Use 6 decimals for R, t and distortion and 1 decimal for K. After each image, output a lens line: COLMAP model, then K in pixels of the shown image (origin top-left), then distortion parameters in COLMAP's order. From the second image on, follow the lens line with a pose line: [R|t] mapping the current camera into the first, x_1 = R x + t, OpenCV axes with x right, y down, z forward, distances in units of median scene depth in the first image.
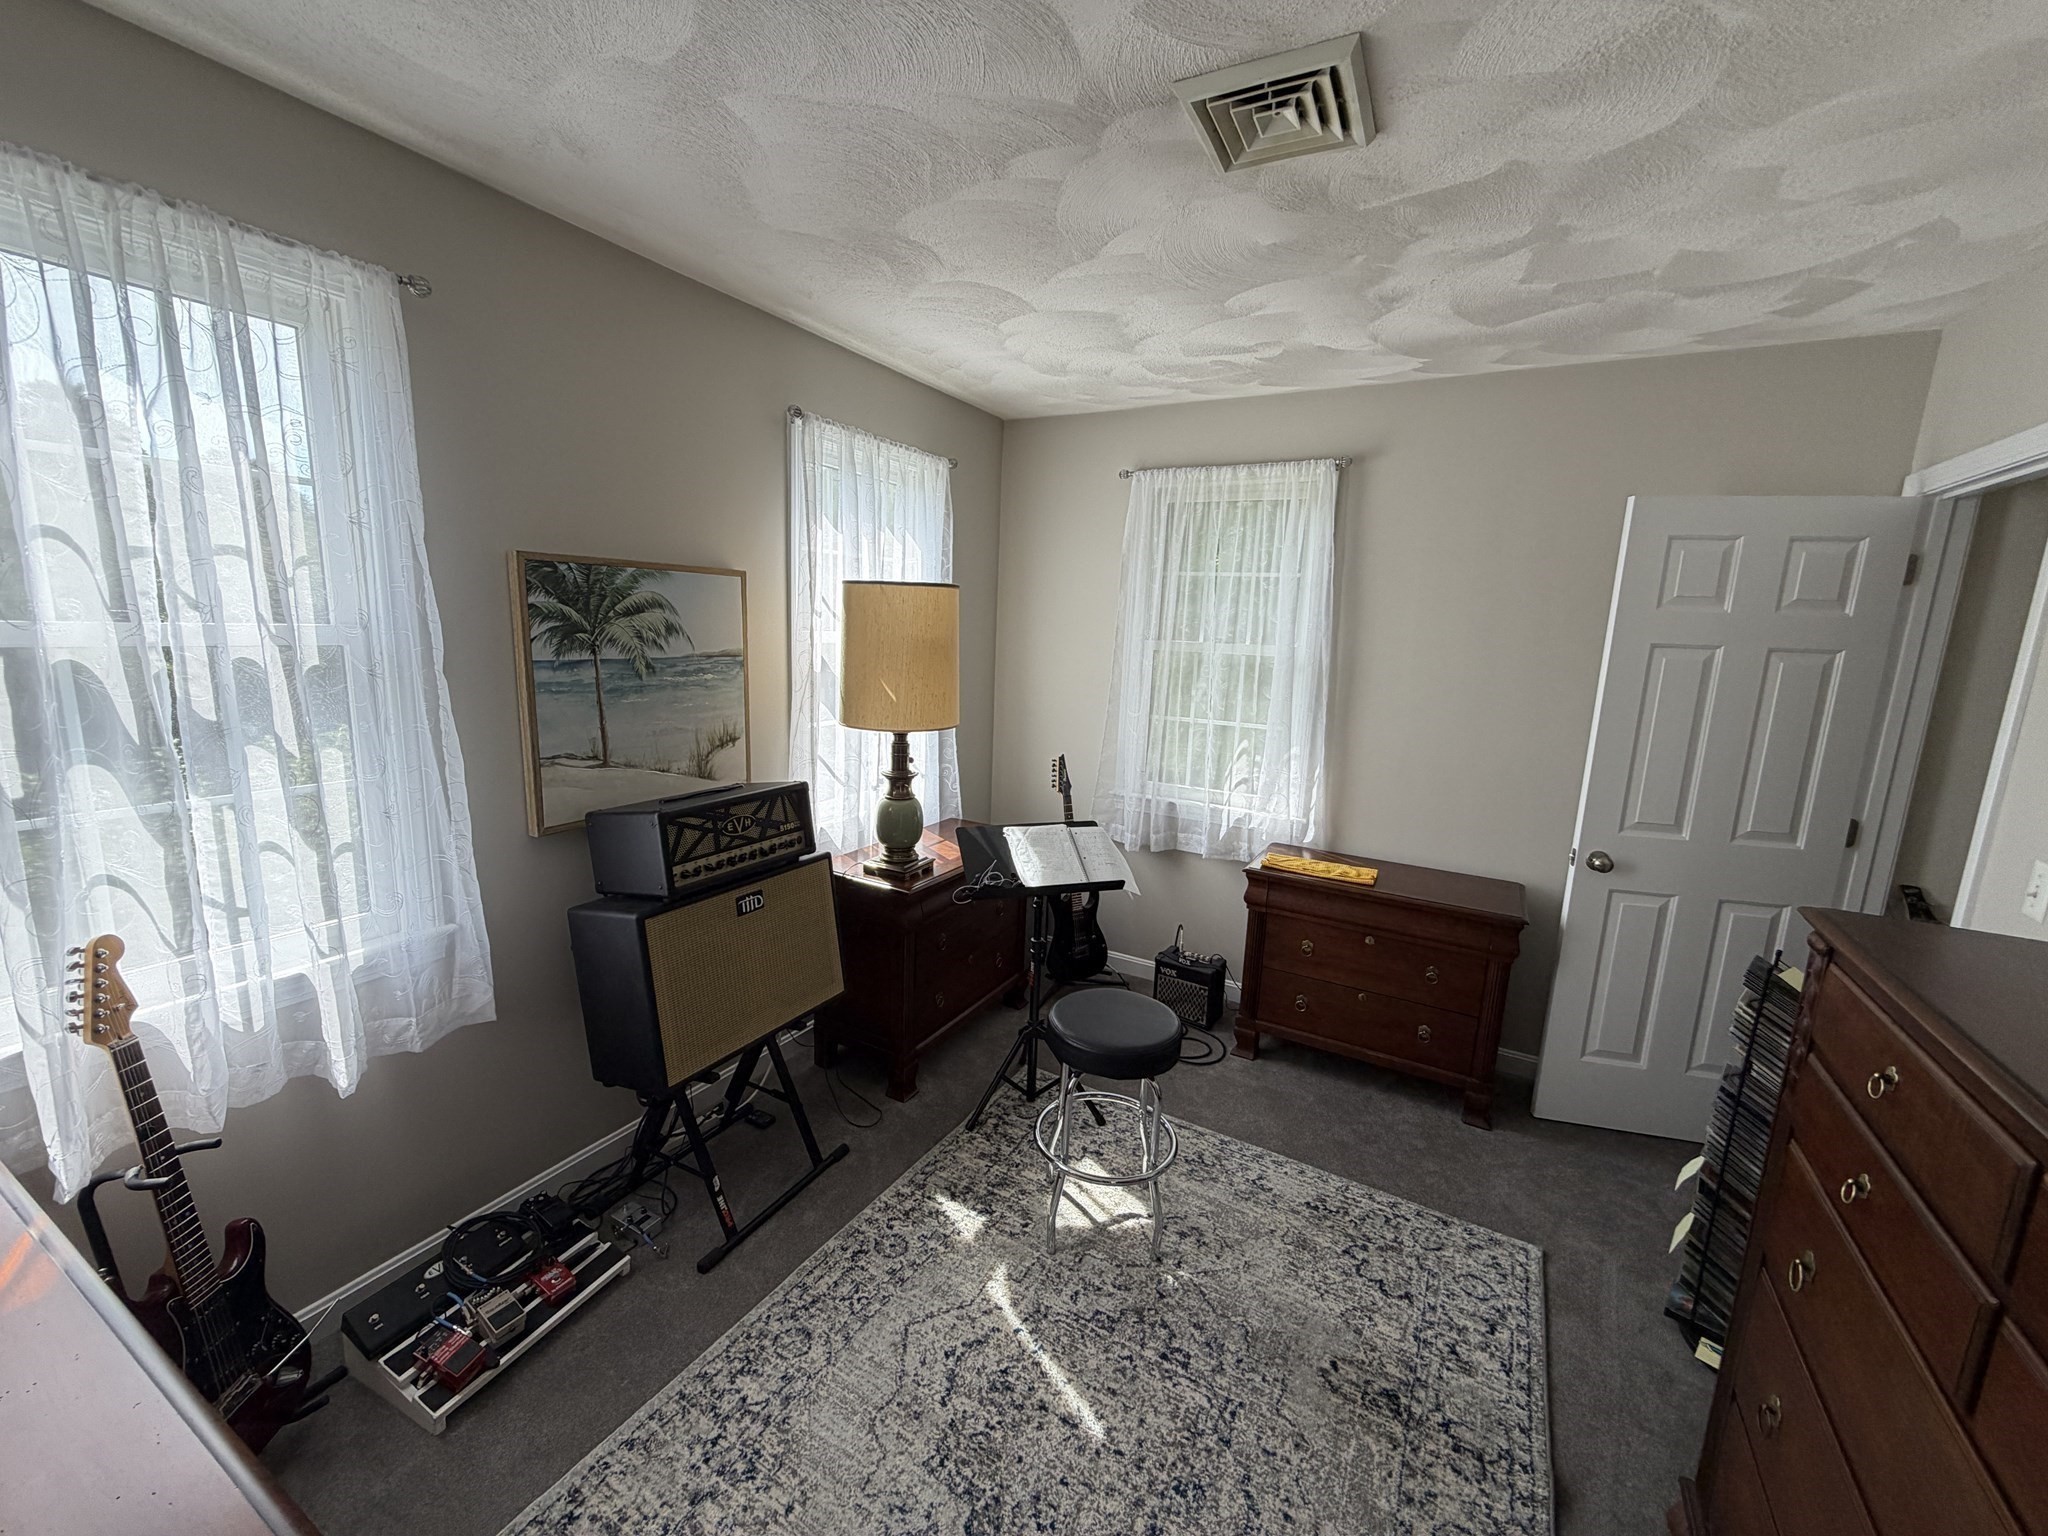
lens RADIAL K [[819.8, 0, 1017.7], [0, 819.8, 765.8], [0, 0, 1]] dist [-0.000442, 0.001088]
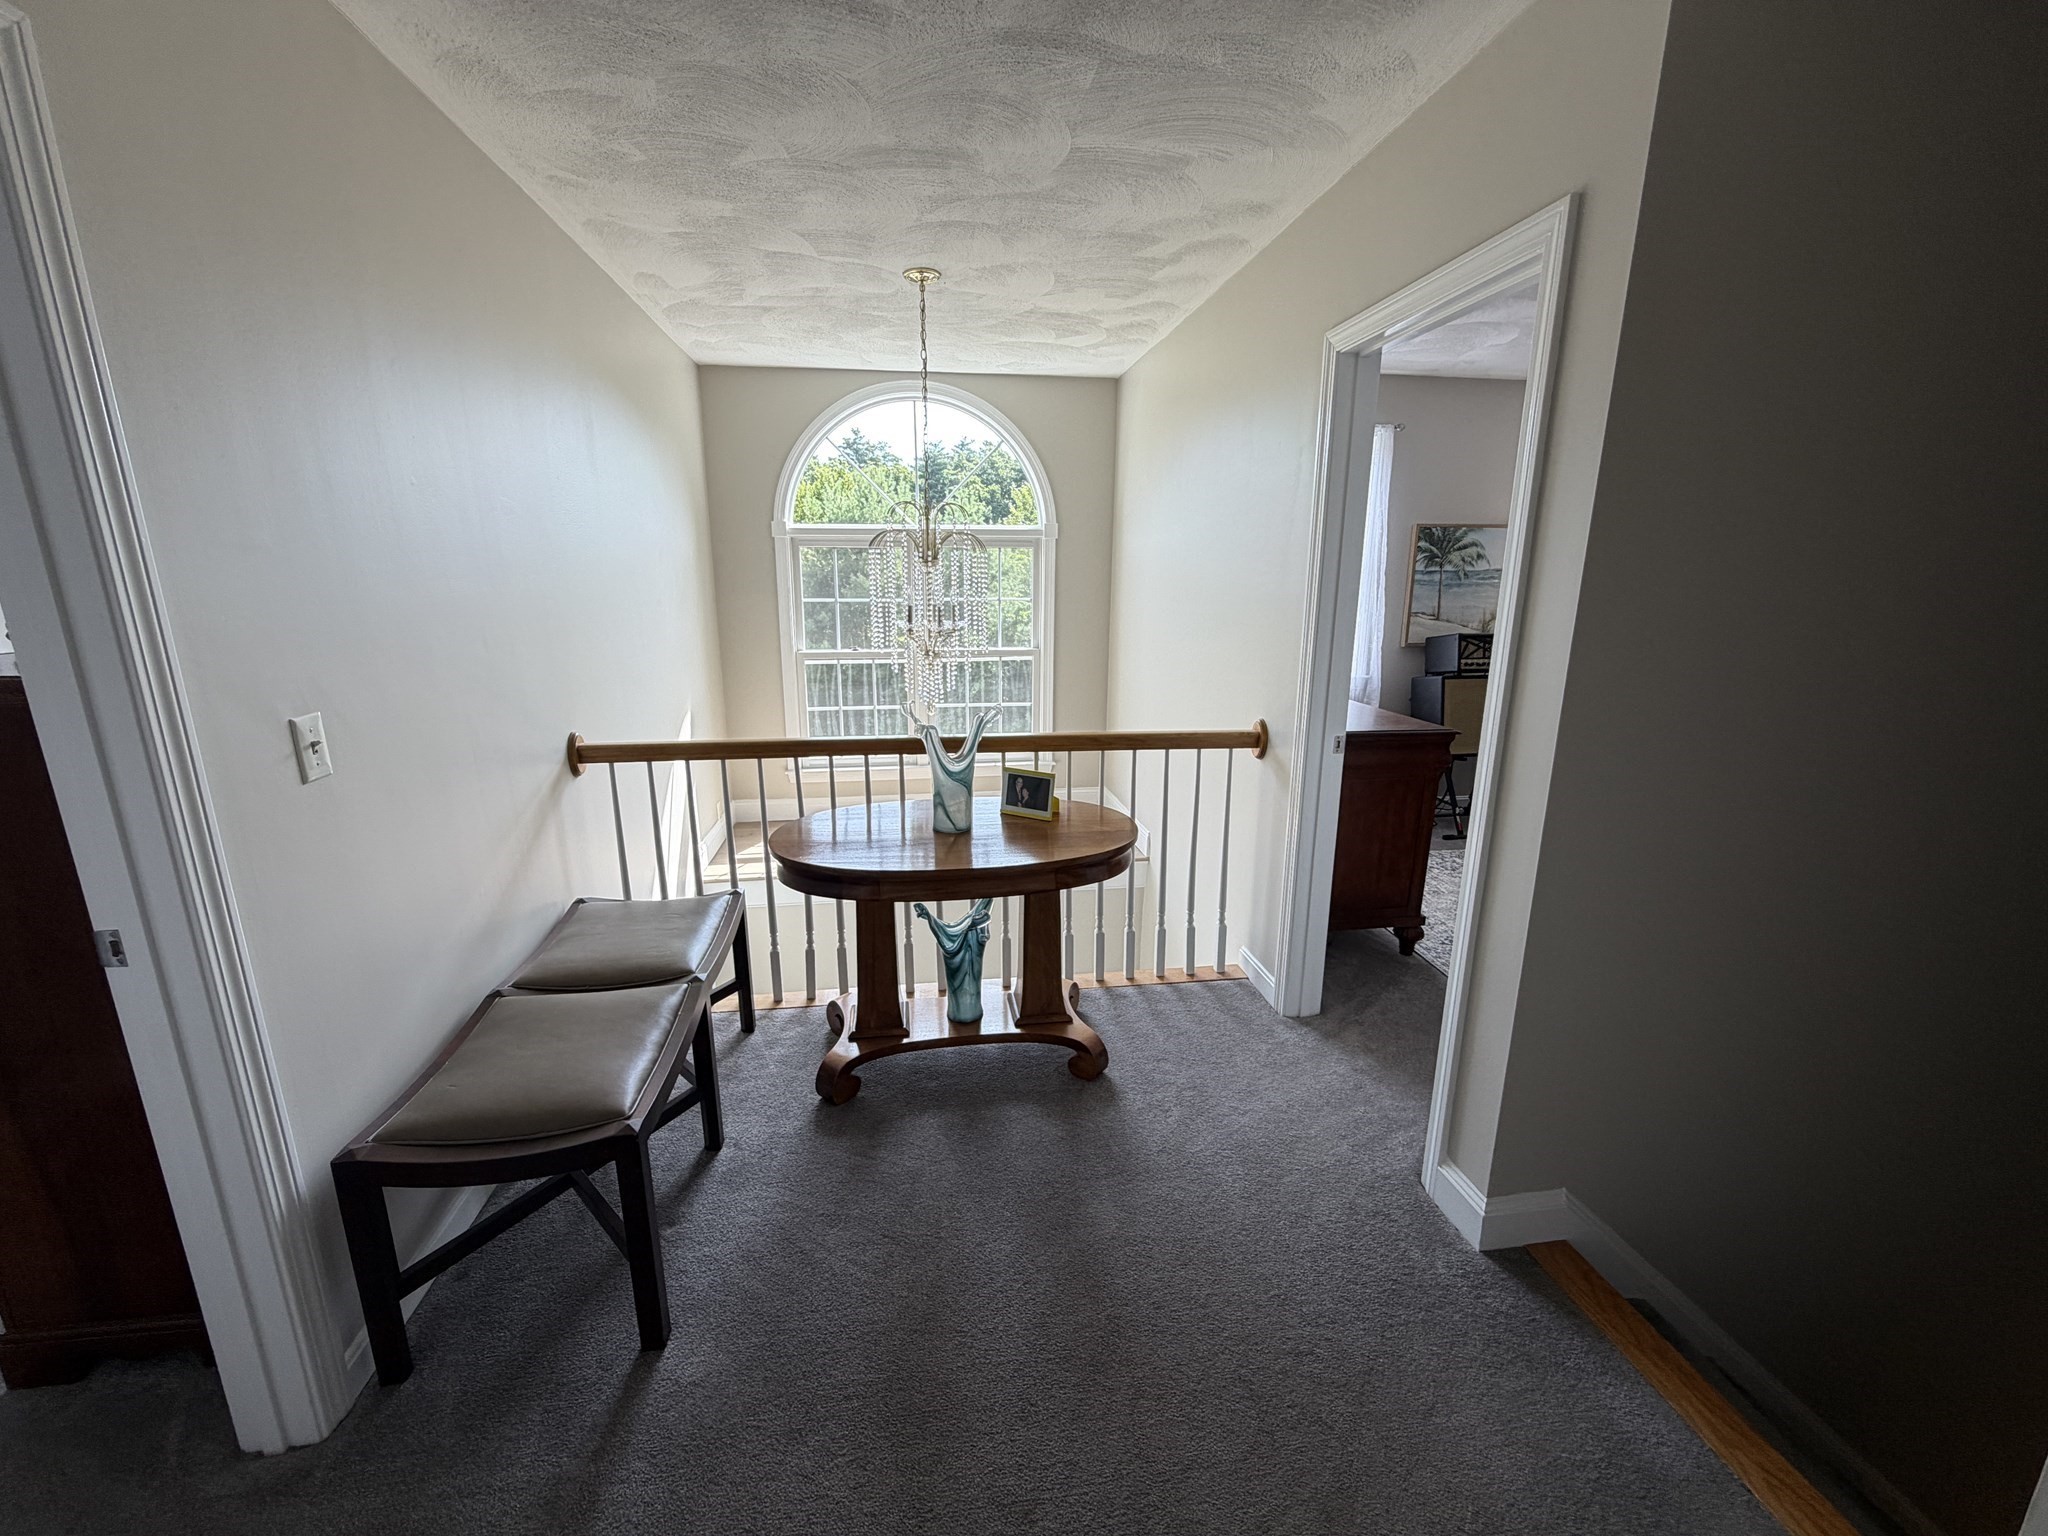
lens RADIAL K [[819.8, 0, 1018.1], [0, 819.8, 772.4], [0, 0, 1]] dist [-0.000442, 0.001088]
pose [[0.606954, 0.150662, -0.780326, 0.629932], [-0.113397, 0.988238, 0.102602, 0.325103], [0.786605, 0.026212, 0.616899, -1.309931]]
